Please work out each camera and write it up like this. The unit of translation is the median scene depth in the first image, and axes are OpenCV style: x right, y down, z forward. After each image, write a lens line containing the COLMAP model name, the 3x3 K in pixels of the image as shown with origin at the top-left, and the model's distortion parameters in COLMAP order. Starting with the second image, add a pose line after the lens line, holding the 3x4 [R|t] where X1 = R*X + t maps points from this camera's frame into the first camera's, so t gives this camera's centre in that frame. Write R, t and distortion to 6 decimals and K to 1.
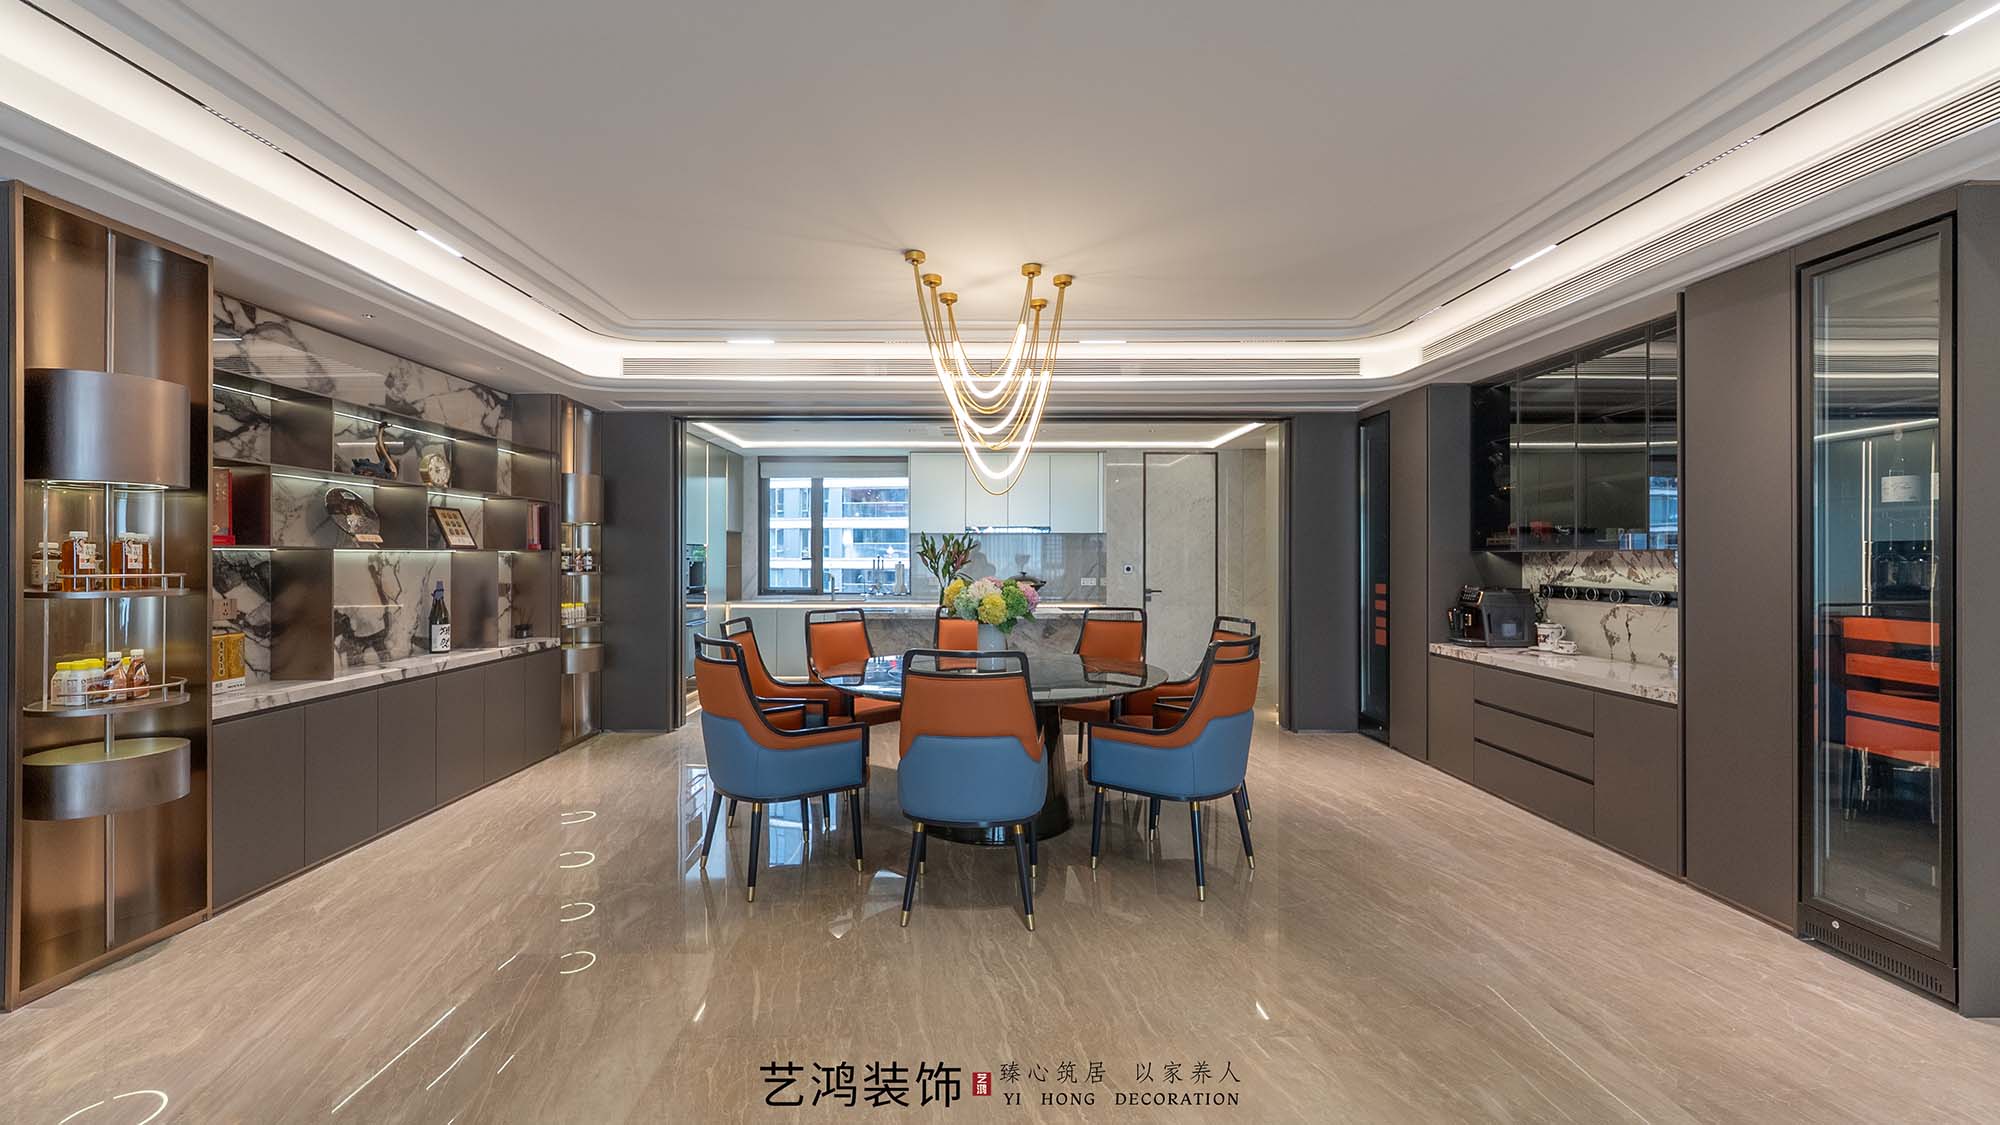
lens RADIAL K [[853.4, 0, 991.7], [0, 853.4, 557.5], [0, 0, 1]] dist [0.000780, -0.000091]
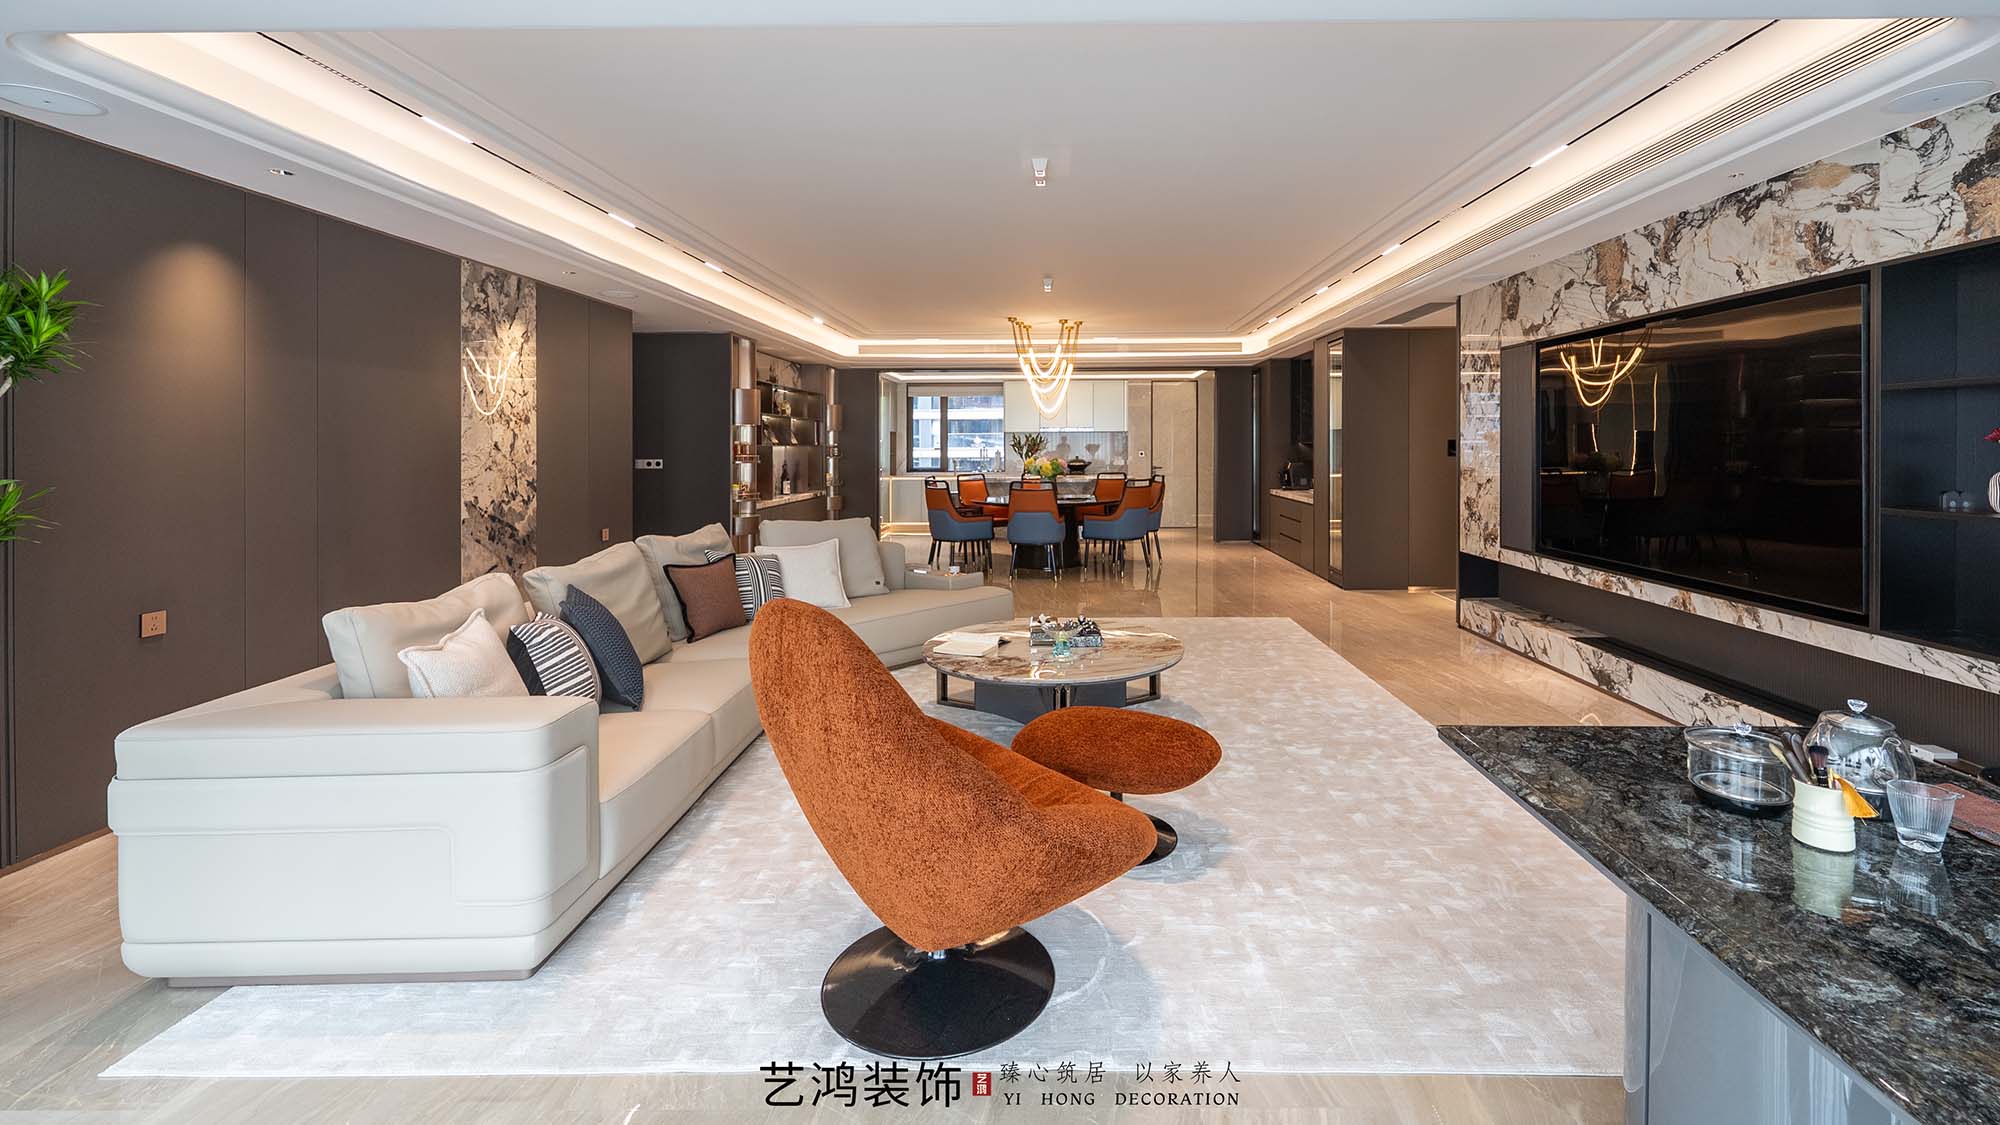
lens RADIAL K [[853.4, 0, 991.7], [0, 853.4, 557.5], [0, 0, 1]] dist [0.000780, -0.000091]
pose [[0.995286, 0.006372, -0.096774, 0.053897], [0.006161, 0.991670, 0.128658, -0.002505], [0.096788, -0.128648, 0.986956, -0.904962]]
